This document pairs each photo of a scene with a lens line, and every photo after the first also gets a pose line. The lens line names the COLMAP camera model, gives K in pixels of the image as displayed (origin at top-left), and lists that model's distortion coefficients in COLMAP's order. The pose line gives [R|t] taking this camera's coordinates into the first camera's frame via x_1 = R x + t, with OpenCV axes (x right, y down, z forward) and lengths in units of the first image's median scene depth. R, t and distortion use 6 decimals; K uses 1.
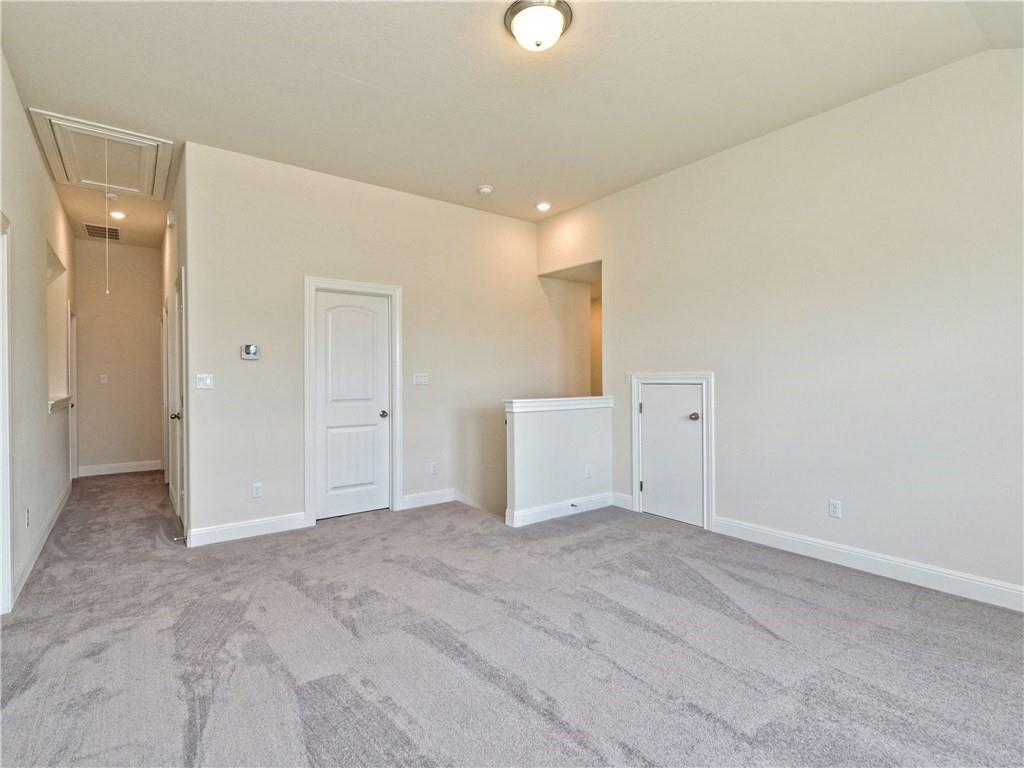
lens RADIAL K [[499.8, 0, 512.0], [0, 499.8, 384.0], [0, 0, 1]] dist [0.000012, 0.000010]
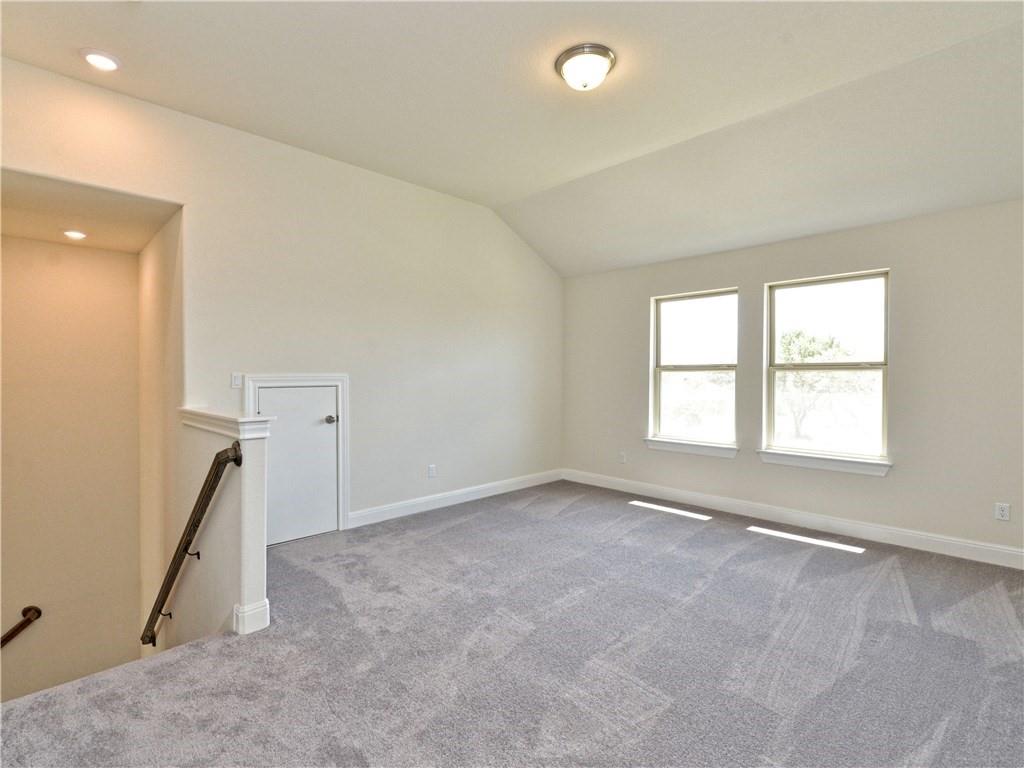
lens RADIAL K [[499.8, 0, 512.0], [0, 499.8, 384.0], [0, 0, 1]] dist [0.000012, 0.000010]
pose [[-0.120125, -0.016220, 0.992626, -0.634774], [0.013145, 0.999753, 0.017928, -0.016462], [-0.992672, 0.015202, -0.119882, 0.764738]]
